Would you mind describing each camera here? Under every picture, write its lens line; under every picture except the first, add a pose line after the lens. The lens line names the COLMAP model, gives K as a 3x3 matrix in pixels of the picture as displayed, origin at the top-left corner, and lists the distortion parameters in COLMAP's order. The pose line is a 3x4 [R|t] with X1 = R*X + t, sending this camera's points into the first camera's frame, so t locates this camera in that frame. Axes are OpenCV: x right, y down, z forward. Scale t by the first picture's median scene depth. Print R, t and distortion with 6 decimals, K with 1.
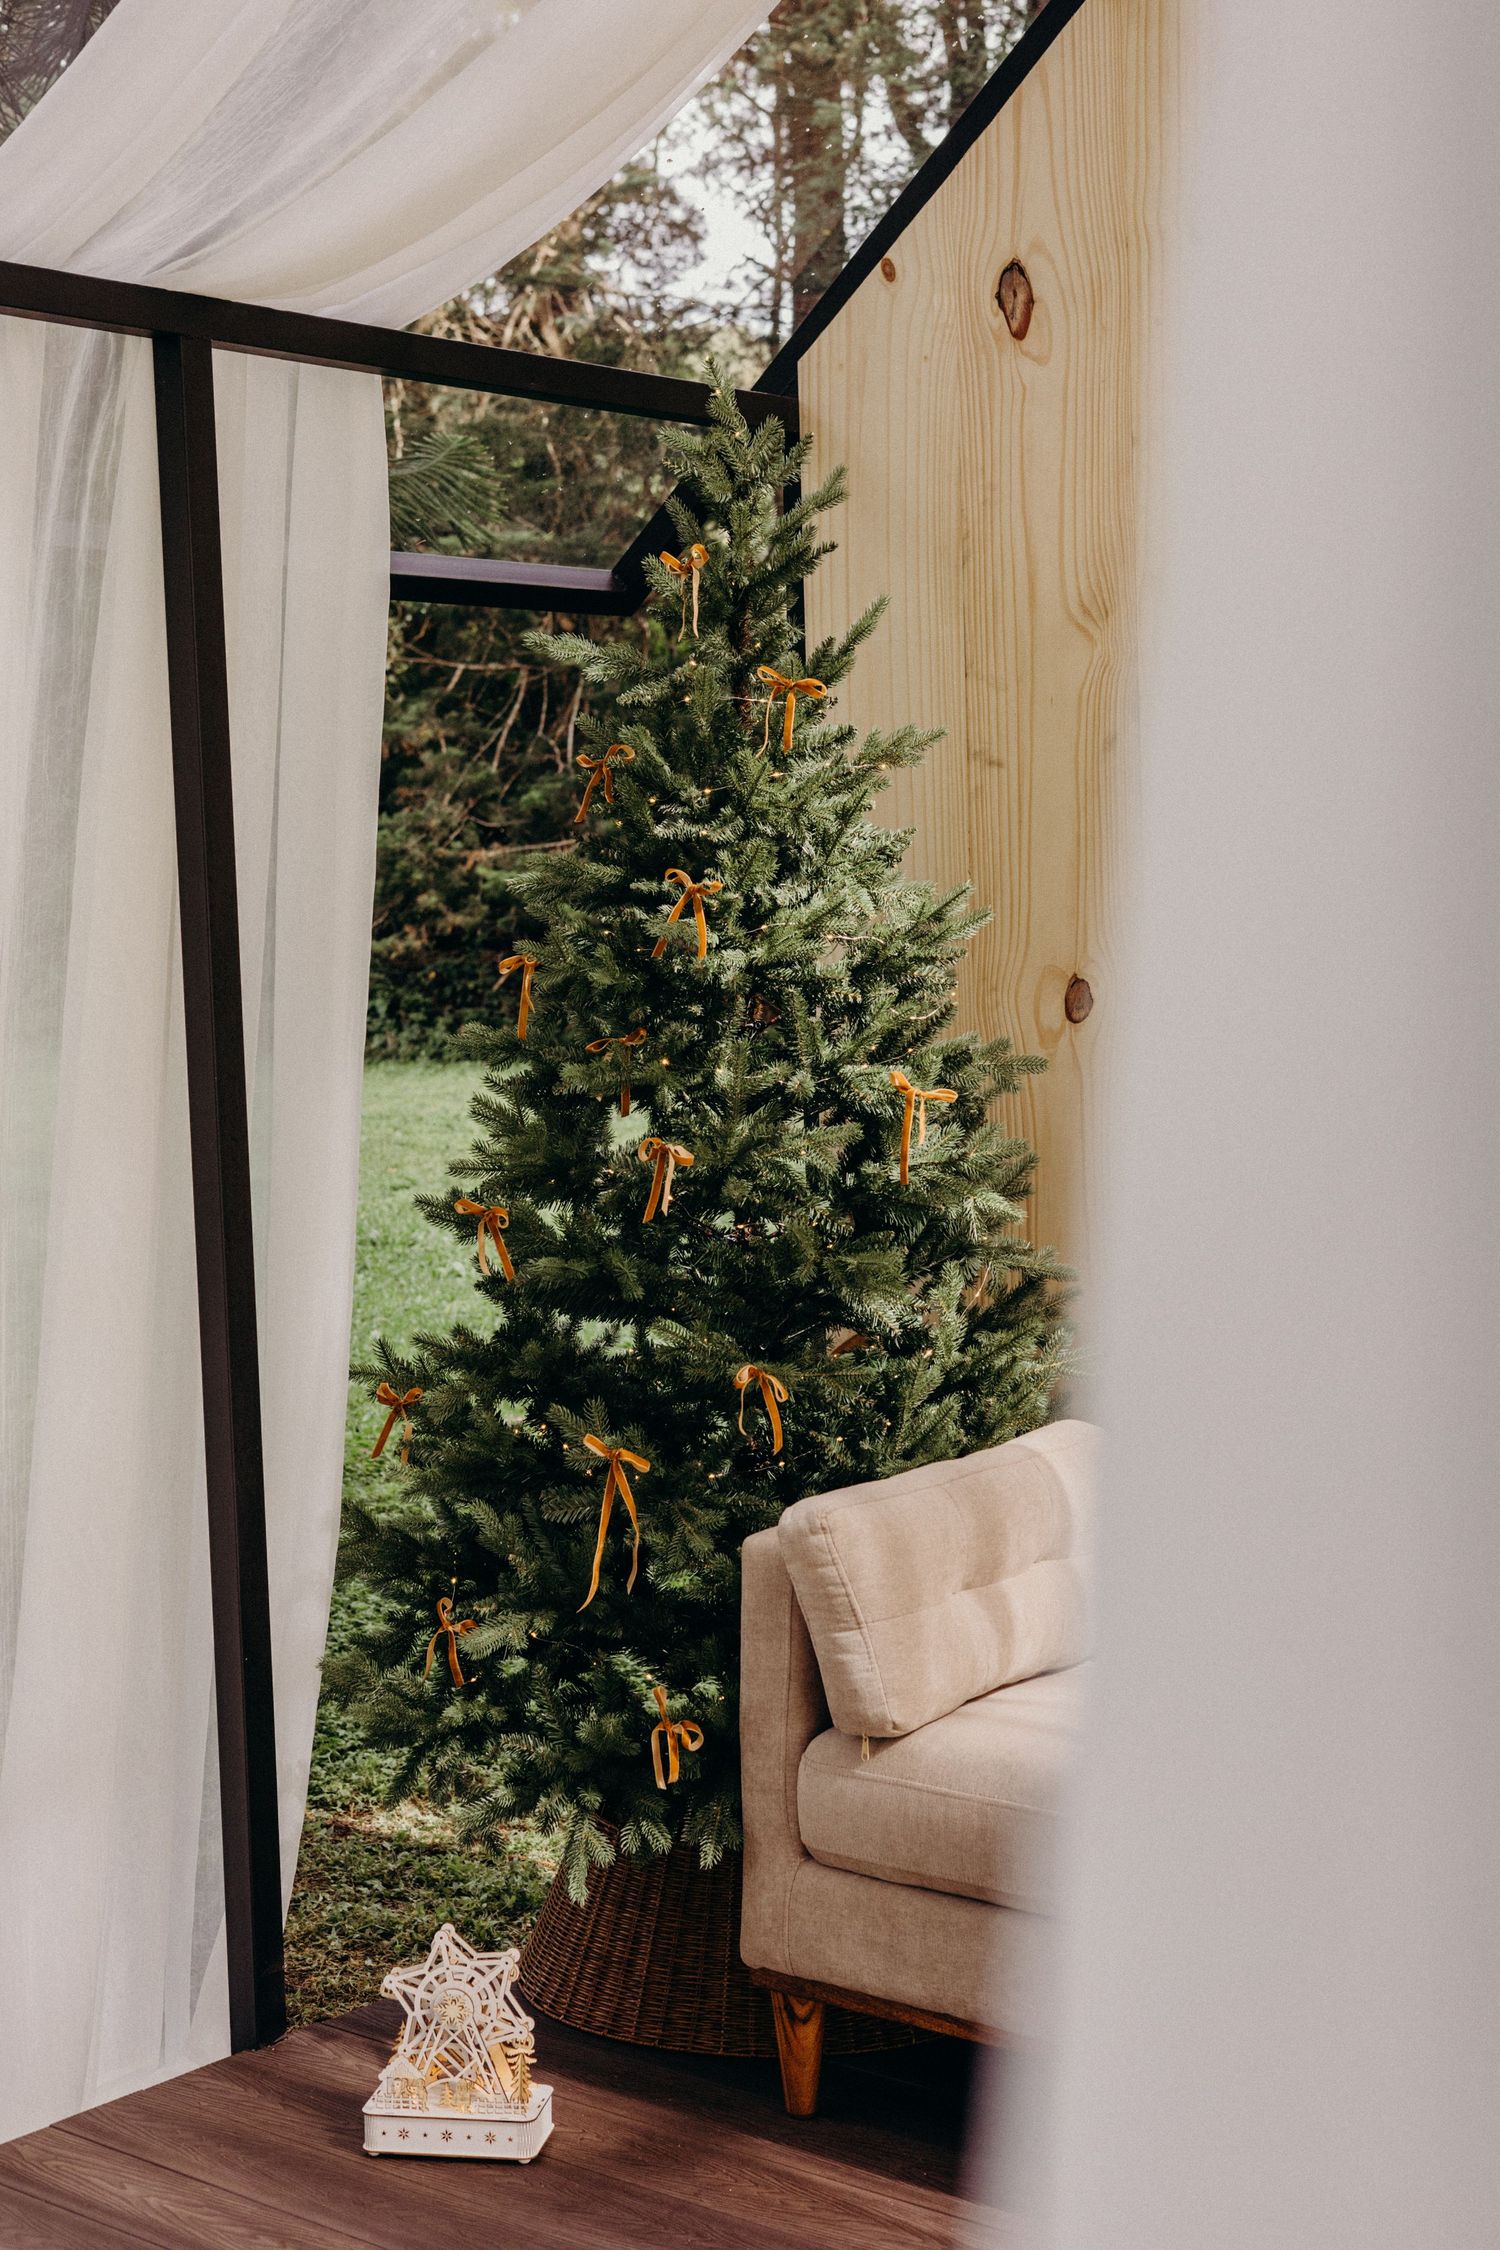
lens RADIAL K [[3297.1, 0, 688.1], [0, 3297.1, 1106.0], [0, 0, 1]] dist [-0.005517, 0.100434]
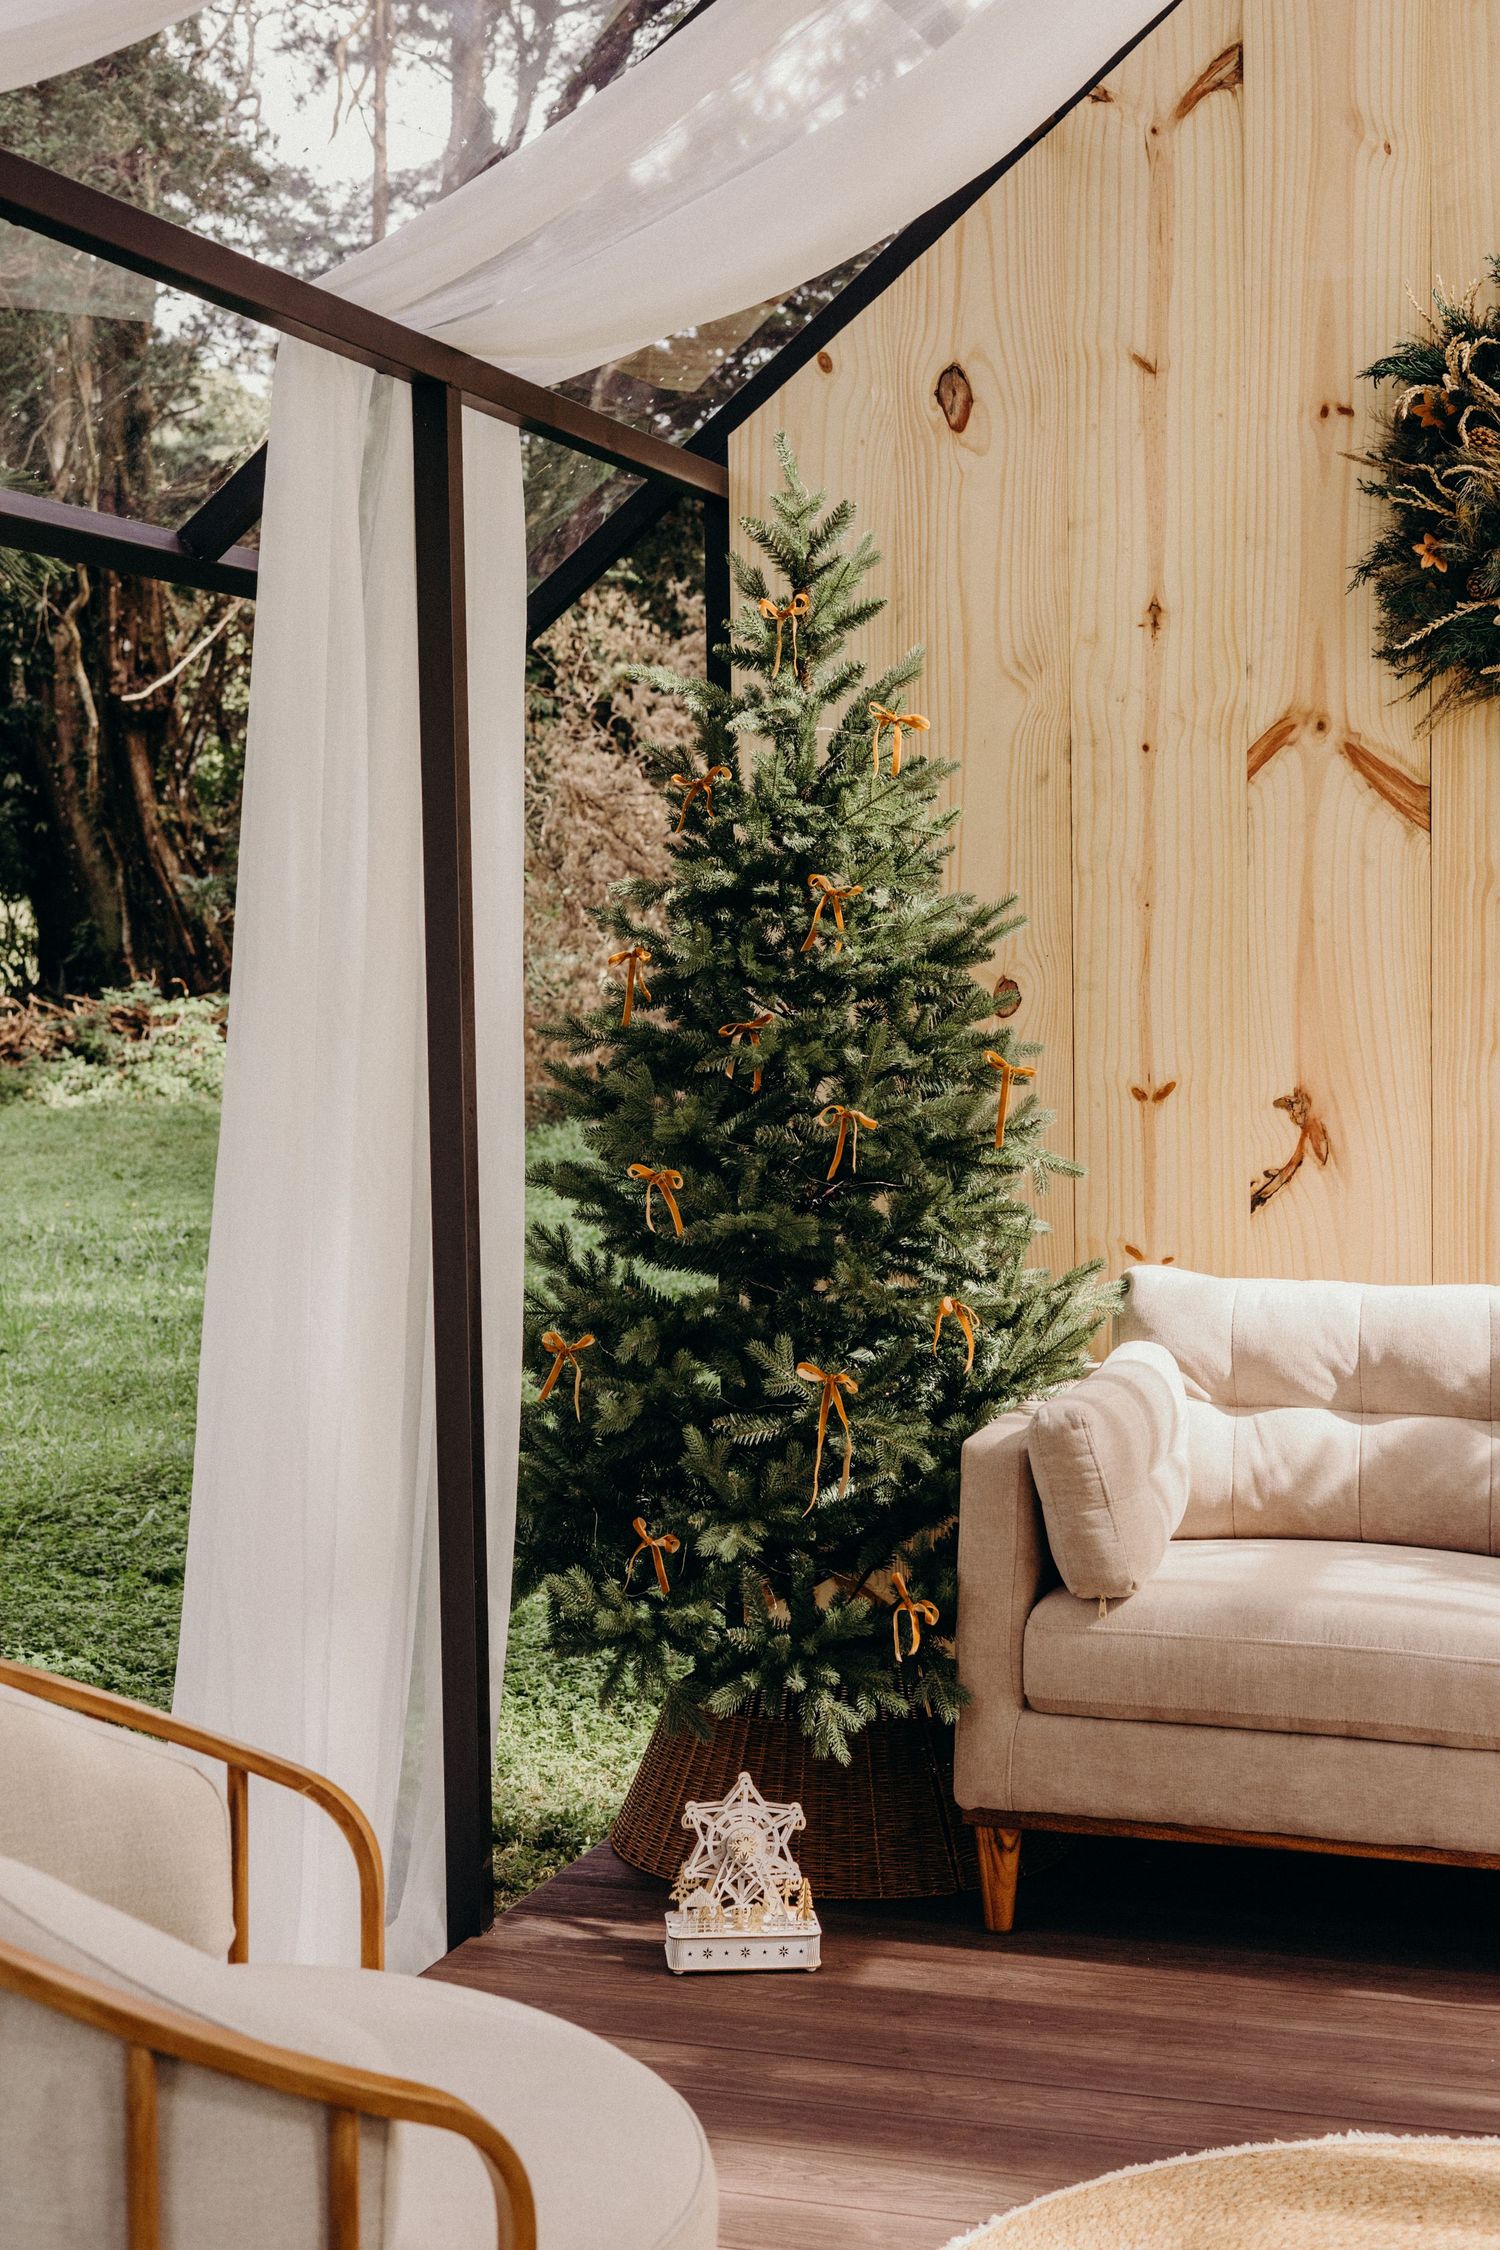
lens RADIAL K [[3219.2, 0, 750.0], [0, 3219.2, 1125.0], [0, 0, 1]] dist [0.003815, 0.004571]
pose [[0.932319, -0.008841, 0.361529, -0.449521], [0.012310, 0.999898, -0.007295, 0.024571], [-0.361428, 0.011252, 0.932332, -0.042382]]
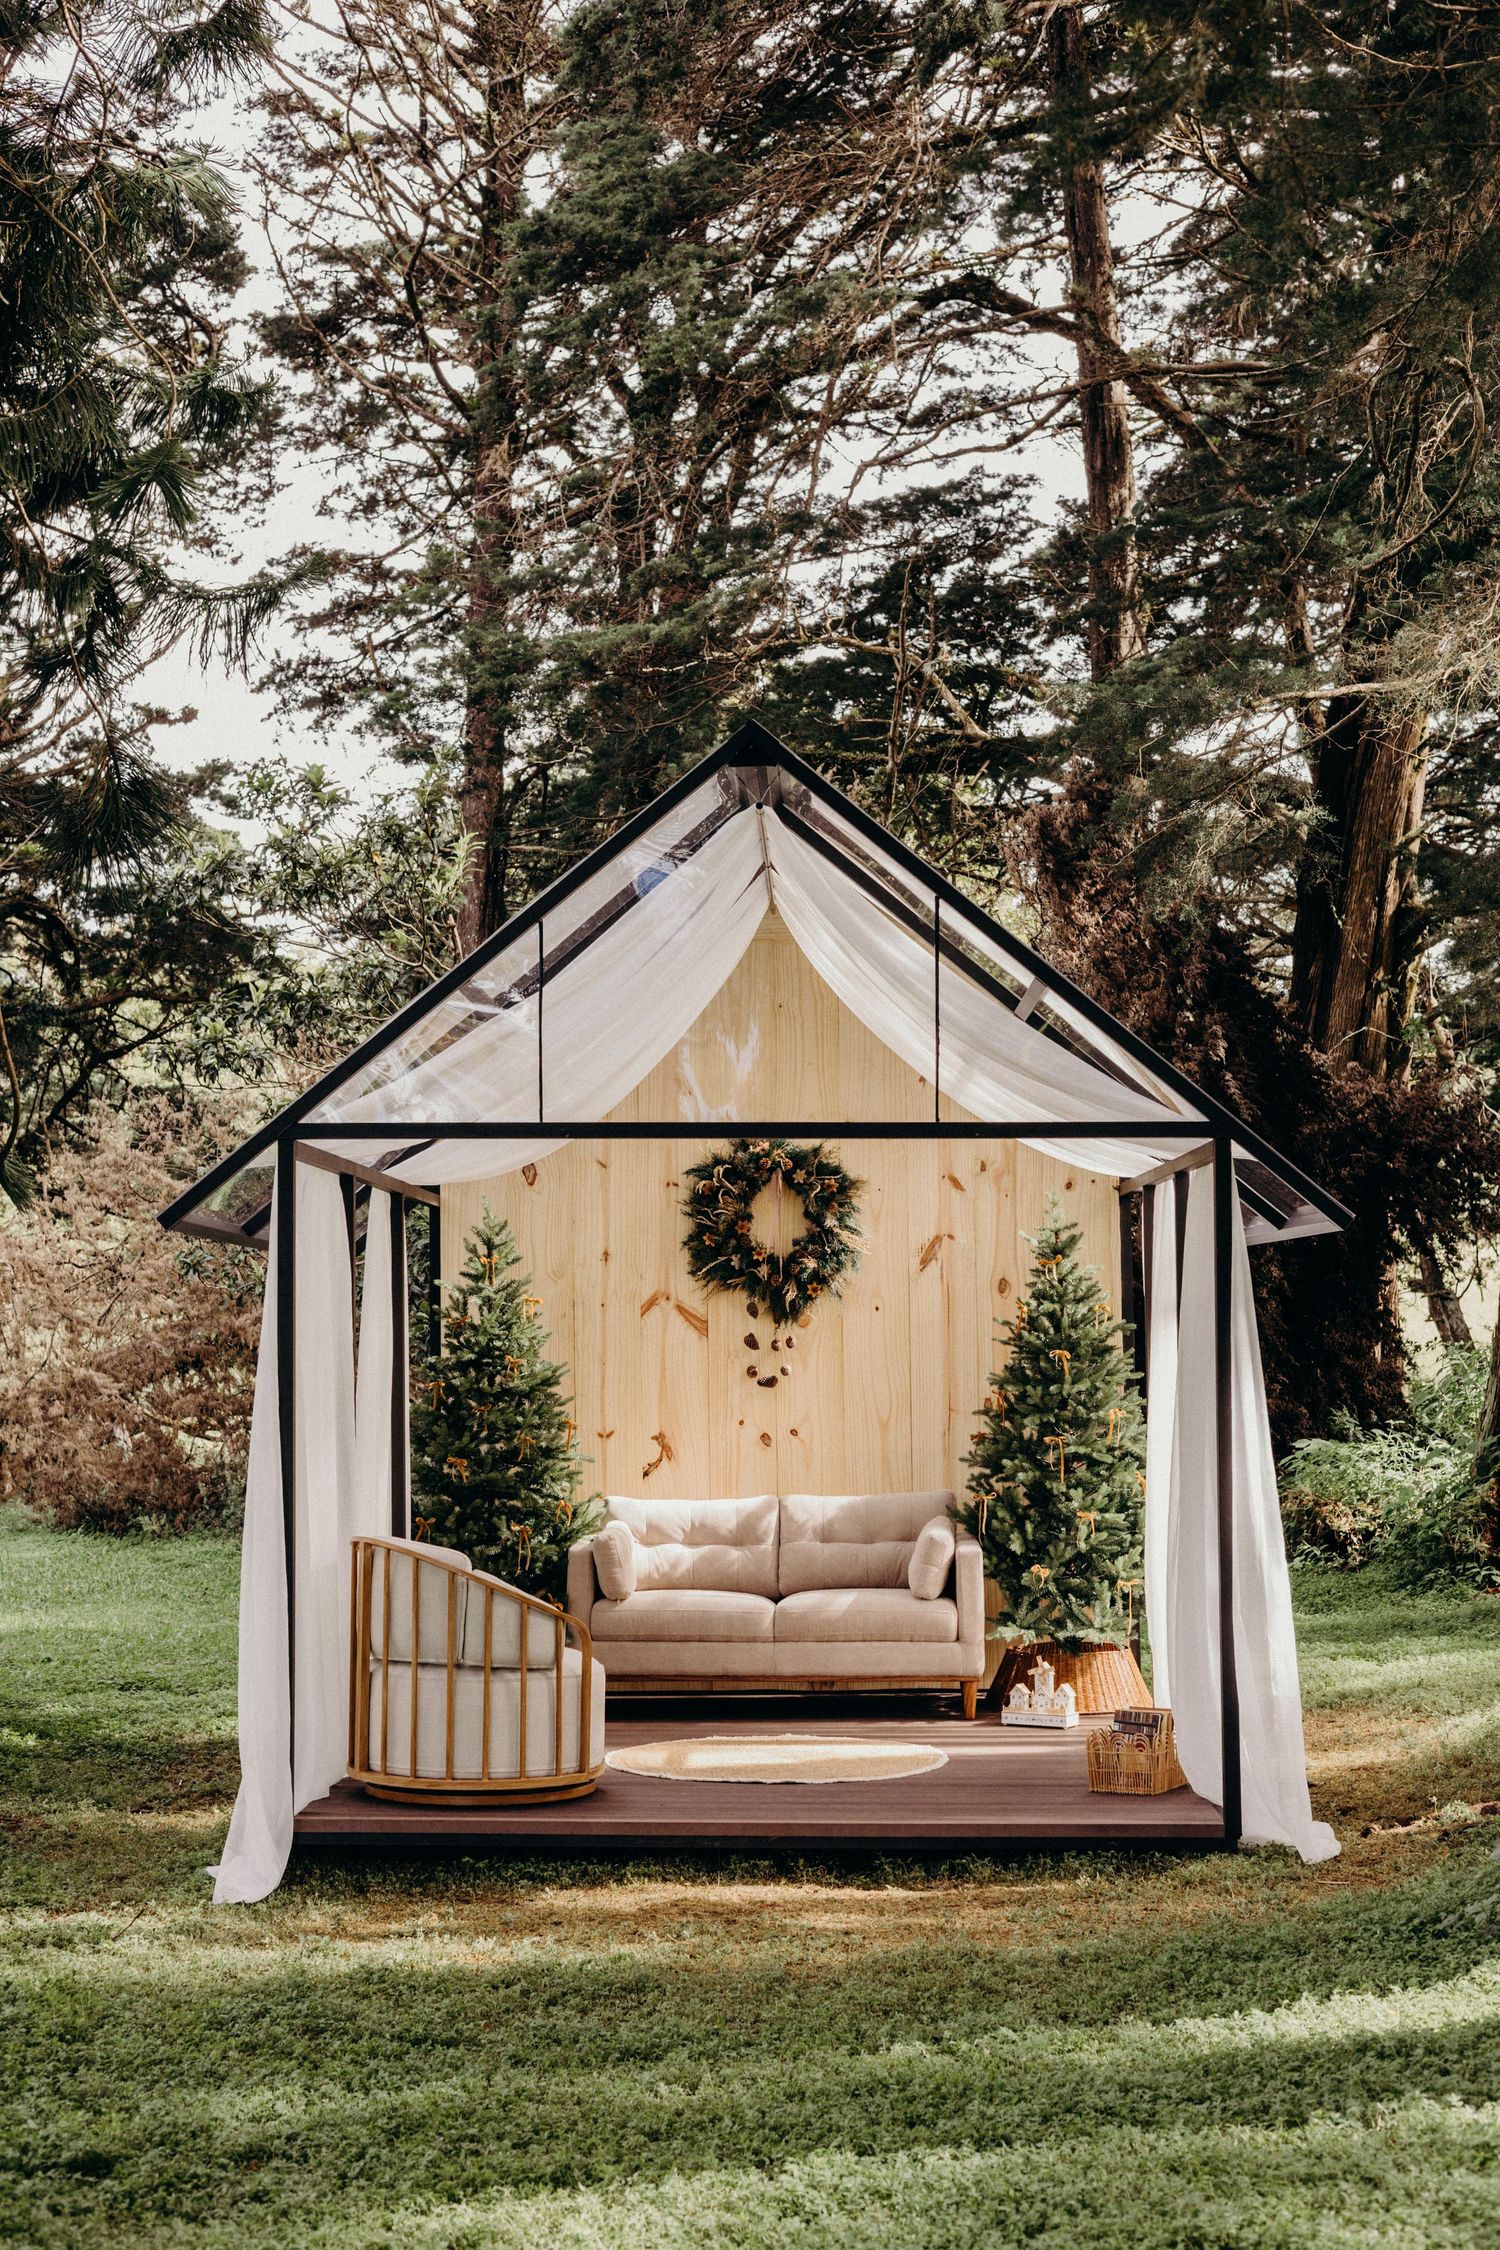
lens RADIAL K [[3092.3, 0, 750.0], [0, 3092.3, 1125.0], [0, 0, 1]] dist [-0.001693, 0.014644]
pose [[0.795587, 0.055783, 0.603266, -1.751084], [0.031320, 0.990634, -0.132907, 0.122662], [-0.605030, 0.124633, 0.786388, -1.665394]]
